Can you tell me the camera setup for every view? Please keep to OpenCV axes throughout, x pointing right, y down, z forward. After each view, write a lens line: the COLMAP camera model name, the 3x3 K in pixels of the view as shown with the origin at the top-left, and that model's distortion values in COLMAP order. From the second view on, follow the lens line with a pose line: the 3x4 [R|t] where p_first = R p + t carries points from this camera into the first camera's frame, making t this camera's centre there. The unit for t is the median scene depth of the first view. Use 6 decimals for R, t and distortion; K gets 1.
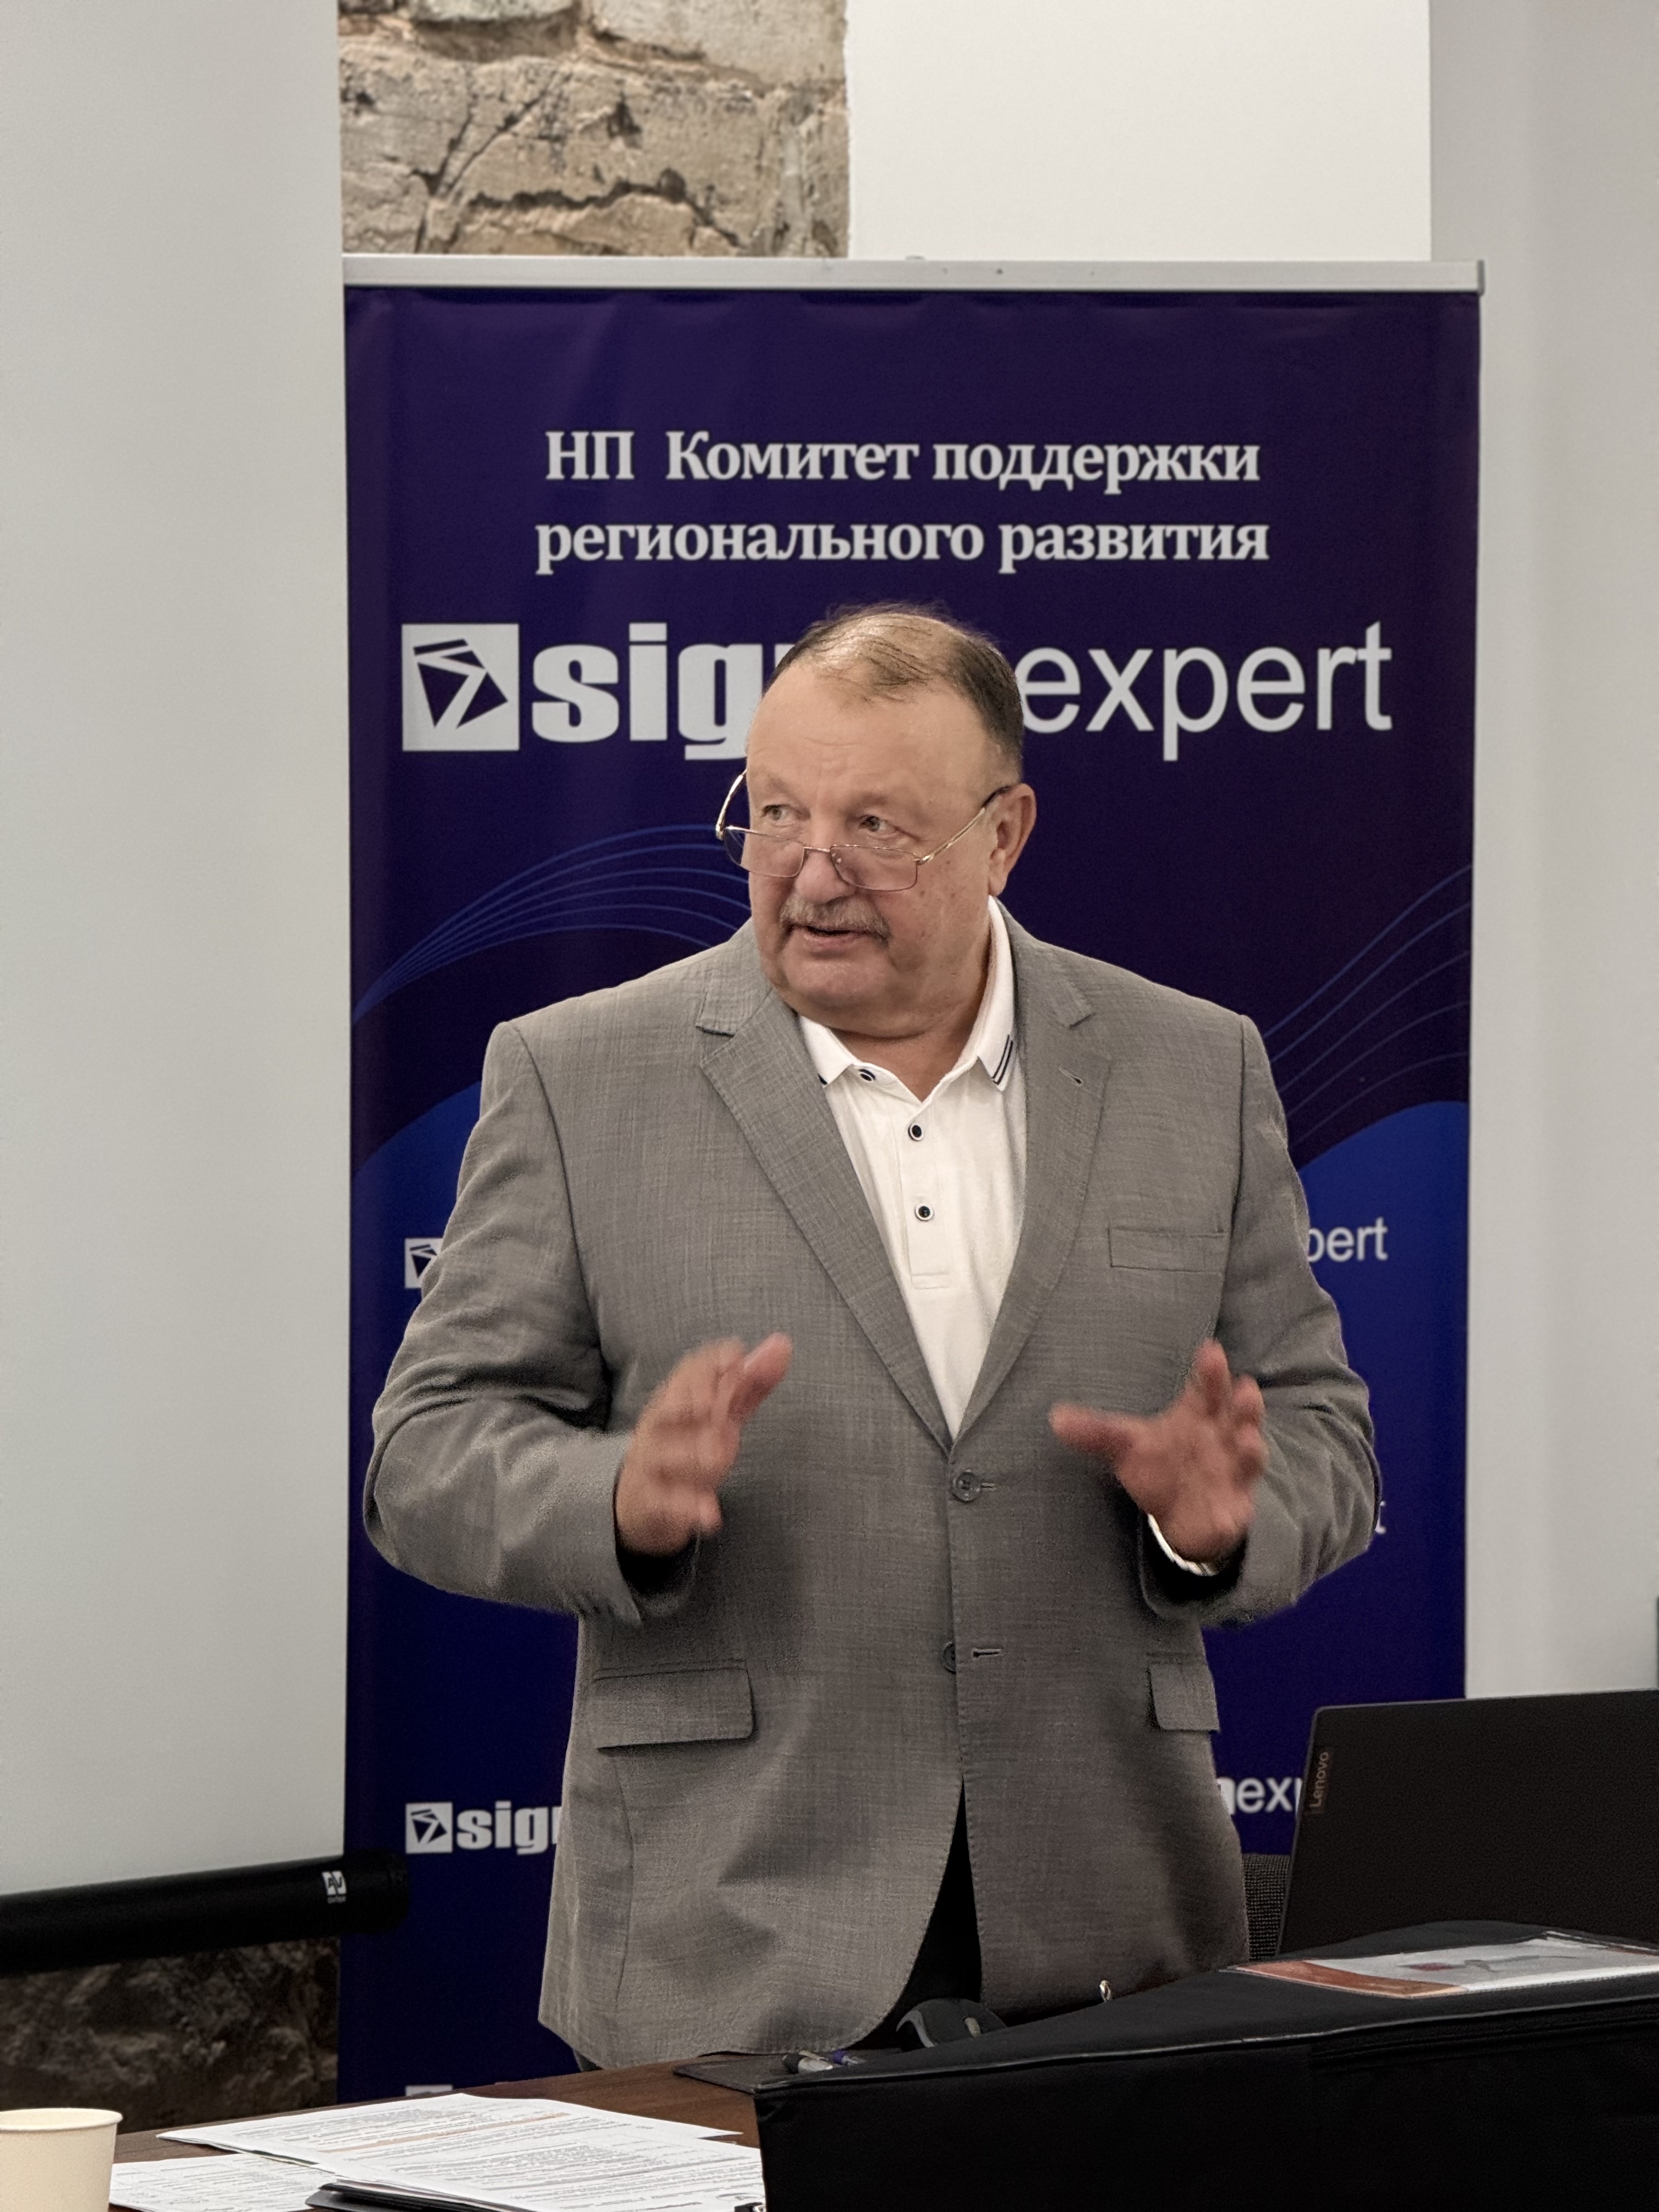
lens RADIAL K [[7894.5, 0, 941.9], [0, 7894.5, 1104.1], [0, 0, 1]] dist [0.195592, 1.156484]
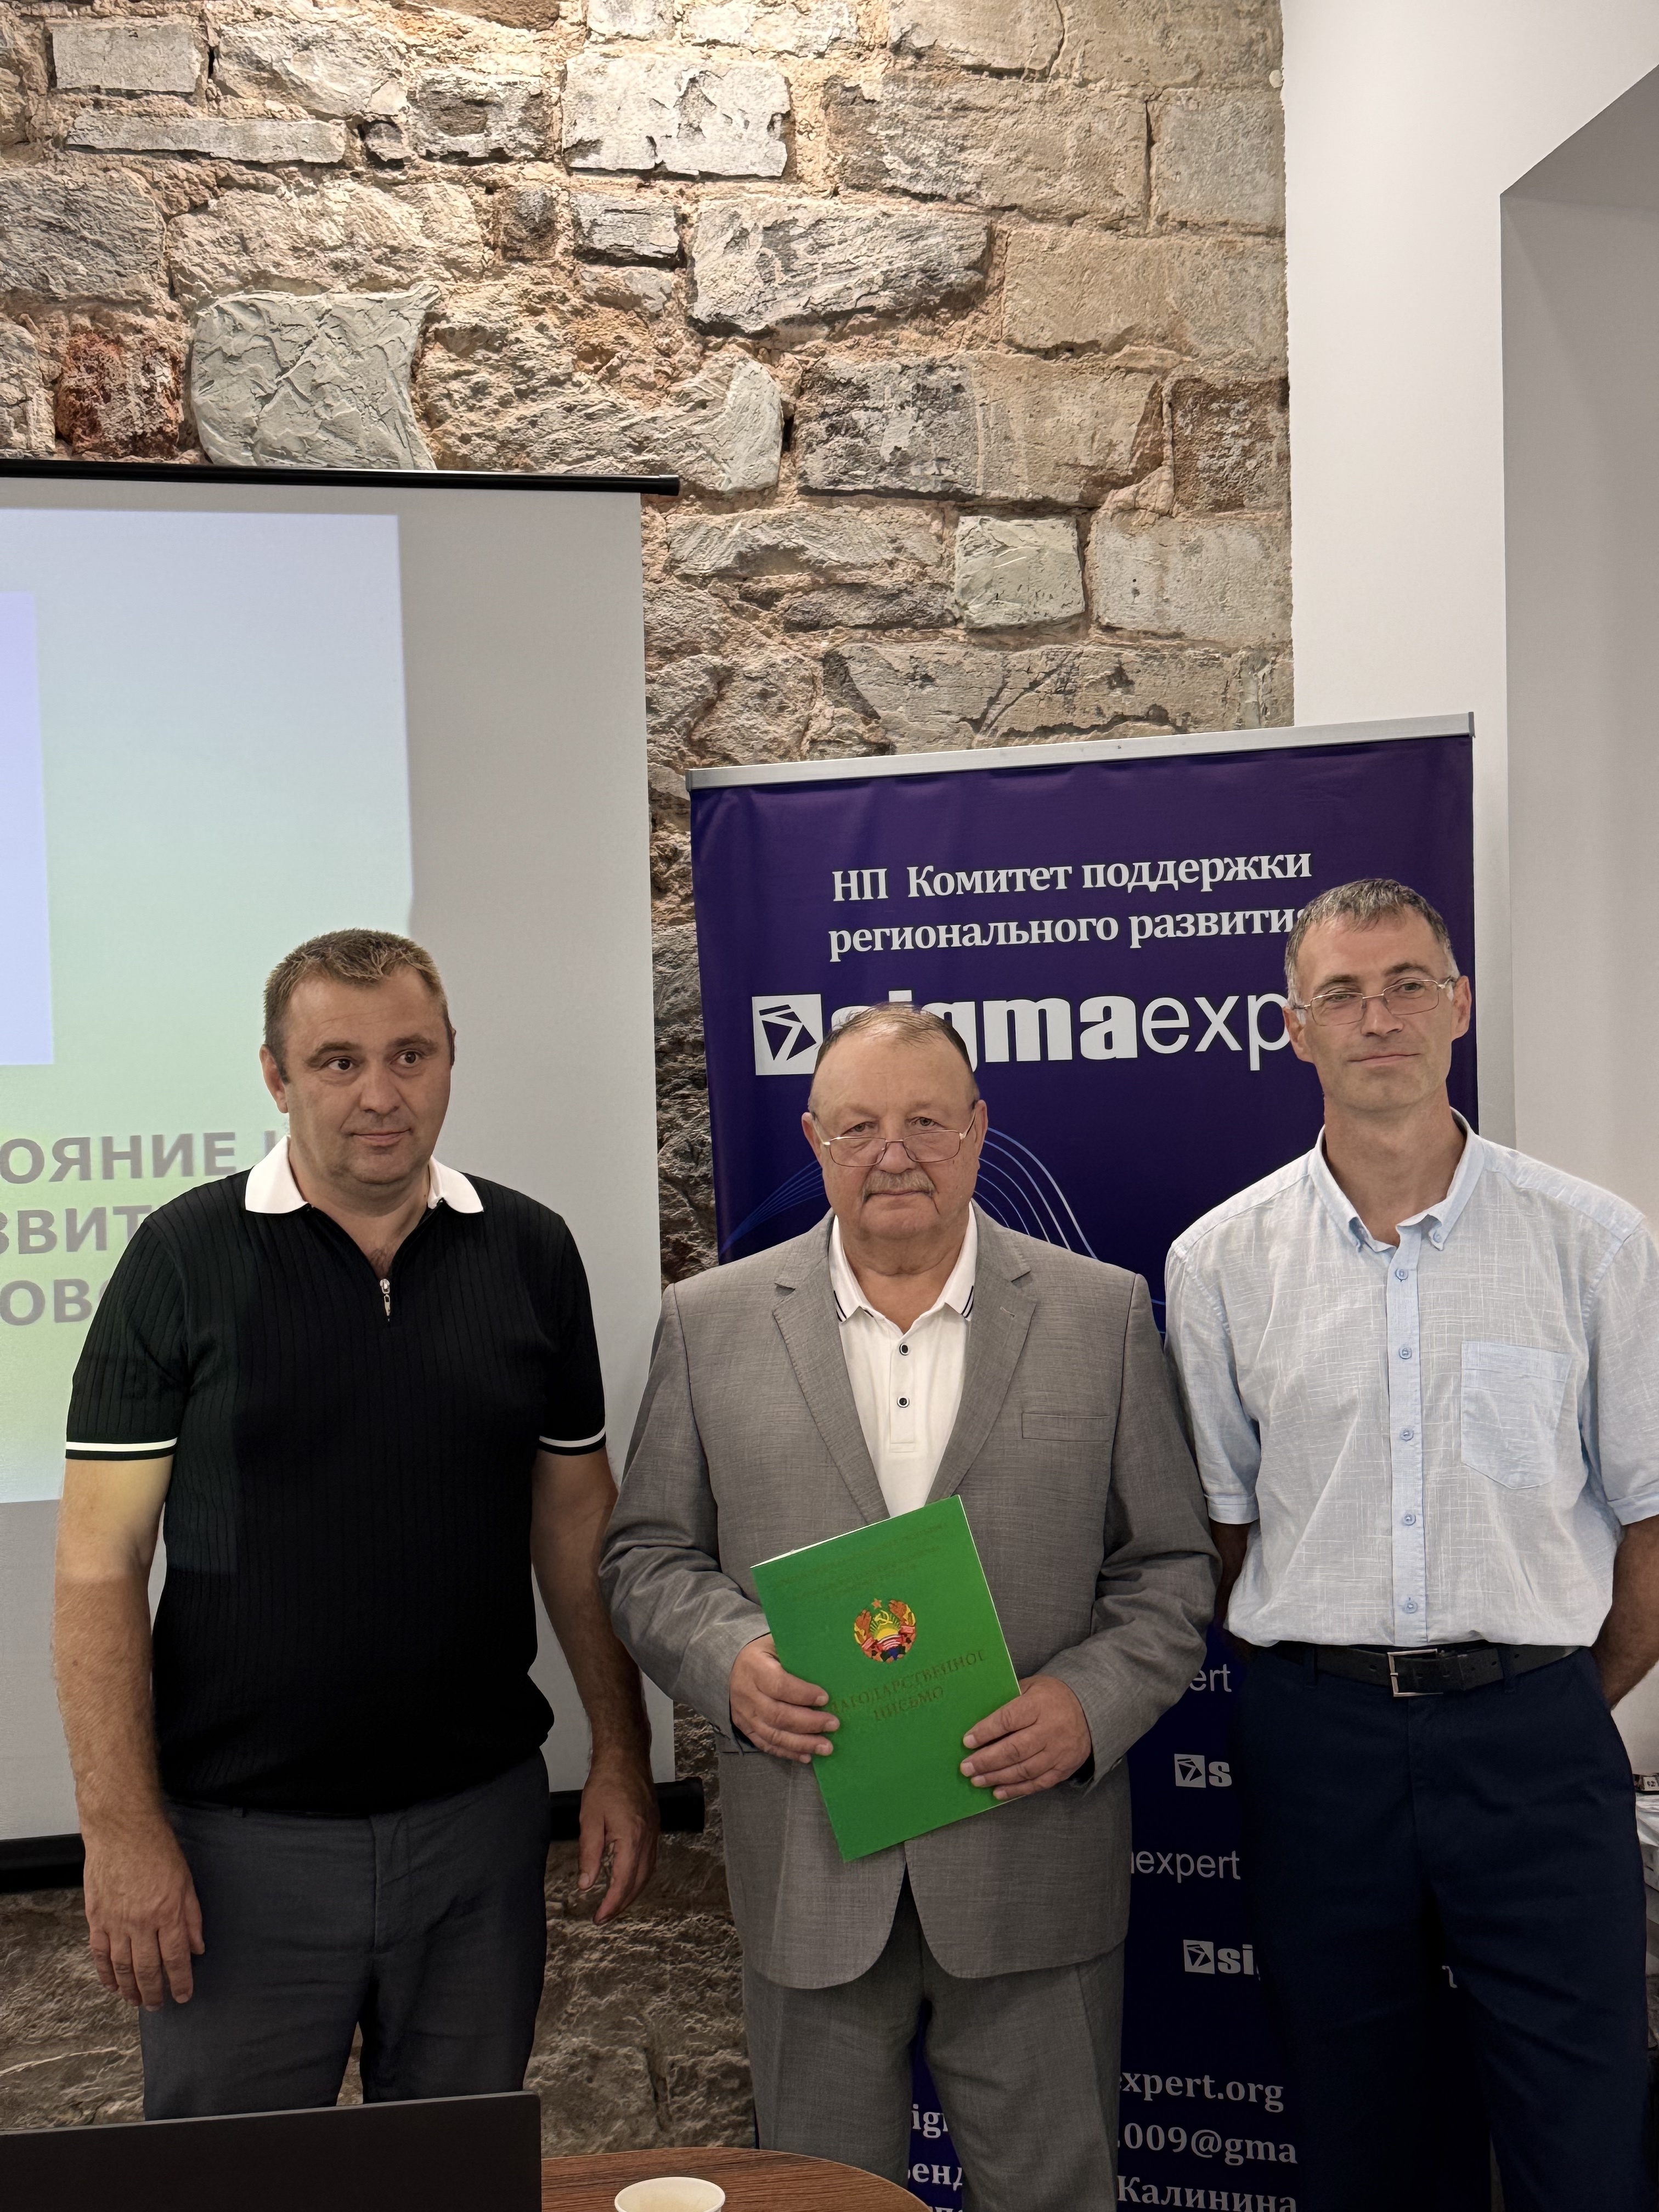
lens RADIAL K [[2728.5, 0, 839.1], [0, 2728.5, 1098.8], [0, 0, 1]] dist [0.185826, -0.474441]
pose [[0.842764, -0.008562, -0.538216, 0.239666], [0.003888, 0.999944, -0.009820, -0.033786], [0.538270, 0.006183, 0.842750, 0.533141]]
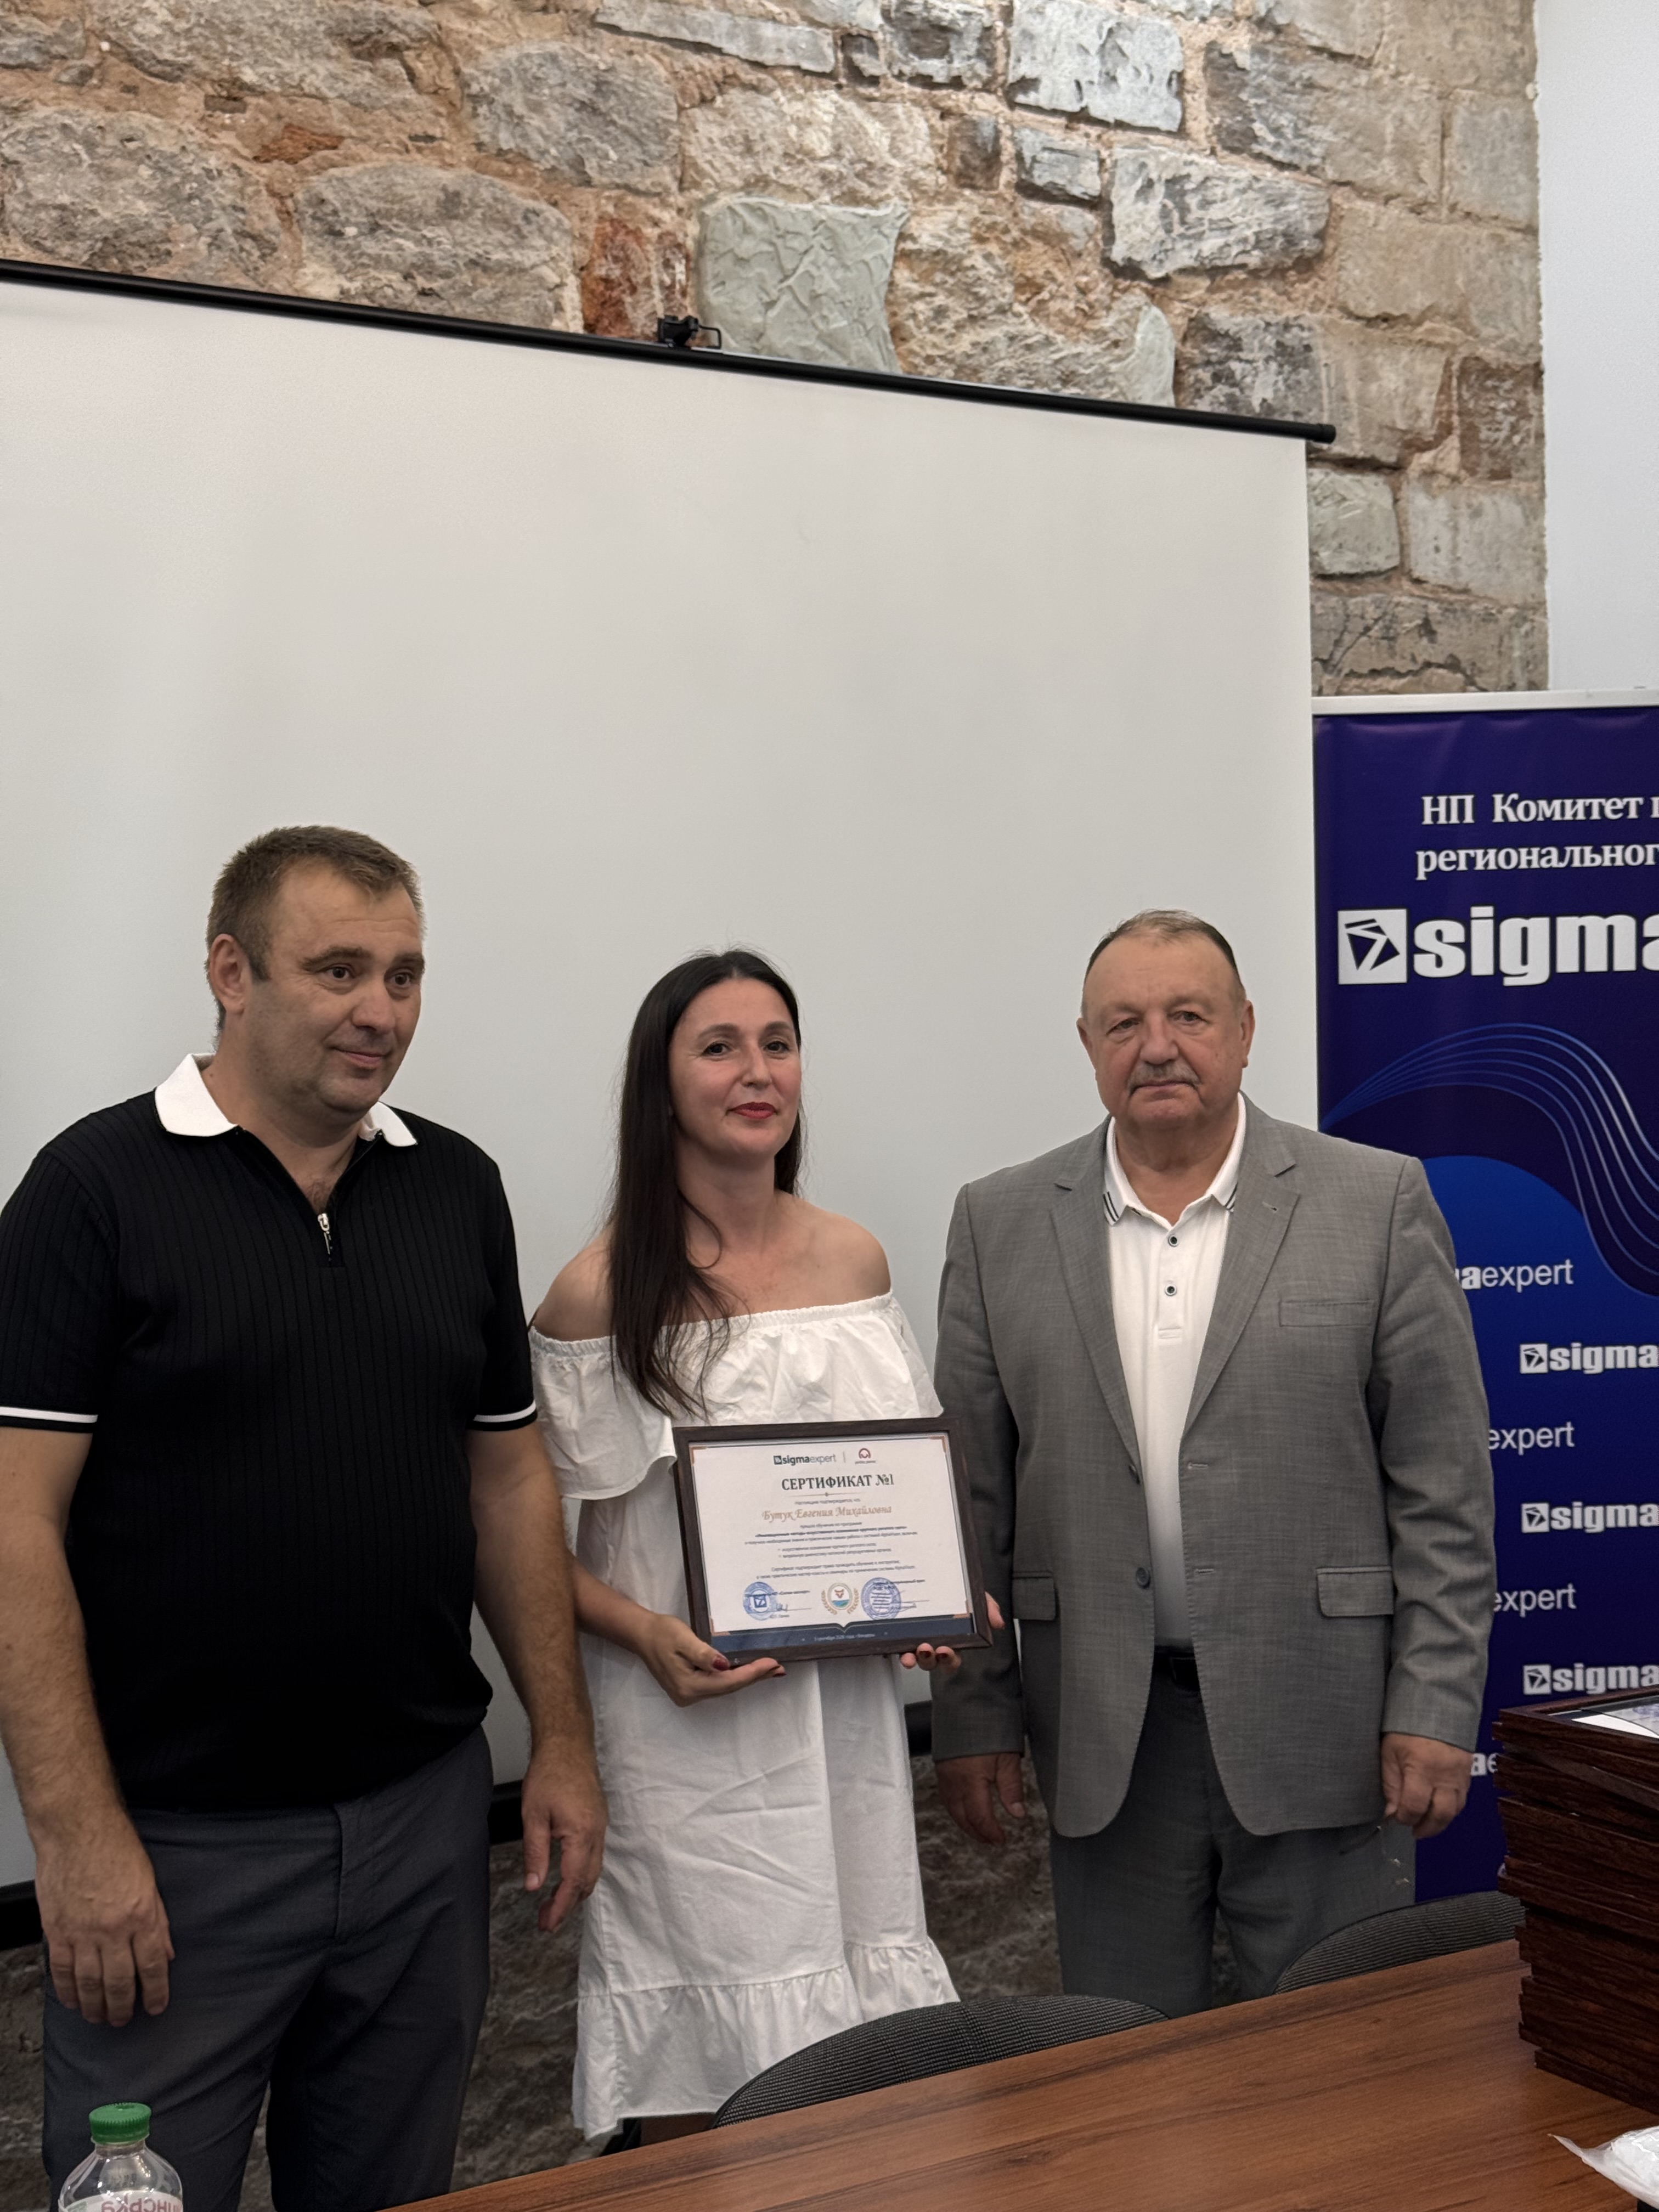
lens RADIAL K [[3111.5, 0, 819.3], [0, 3111.5, 1122.7], [0, 0, 1]] dist [0.187845, -0.495599]
pose [[0.987496, -0.009988, -0.157325, -0.071772], [0.010999, 0.999924, 0.005556, -0.019051], [0.157258, -0.007217, 0.987531, 0.300948]]
